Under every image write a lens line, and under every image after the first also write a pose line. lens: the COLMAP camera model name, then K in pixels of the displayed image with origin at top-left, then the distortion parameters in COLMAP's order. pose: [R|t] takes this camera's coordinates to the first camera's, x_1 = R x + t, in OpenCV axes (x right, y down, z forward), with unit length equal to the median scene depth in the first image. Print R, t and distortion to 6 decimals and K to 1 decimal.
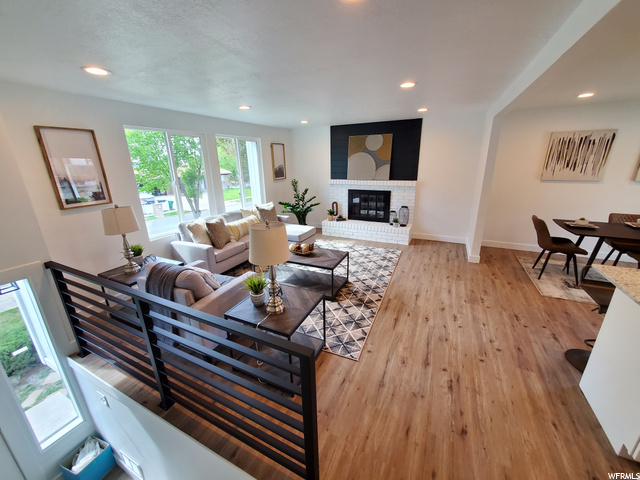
lens RADIAL K [[253.9, 0, 319.2], [0, 253.9, 237.2], [0, 0, 1]] dist [0.000558, -0.000260]
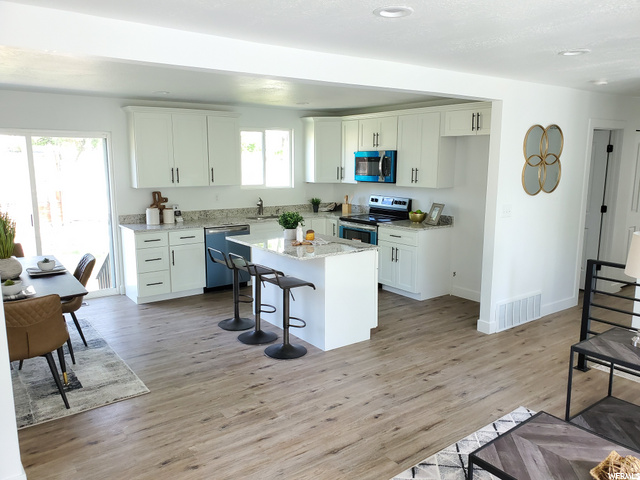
lens RADIAL K [[499.6, 0, 323.5], [0, 499.6, 242.7], [0, 0, 1]] dist [0.019667, -0.004332]
pose [[-0.887974, -0.058430, 0.456168, 0.009093], [0.153135, 0.897727, 0.413081, -0.412761], [-0.433650, 0.436660, -0.788210, 1.317847]]
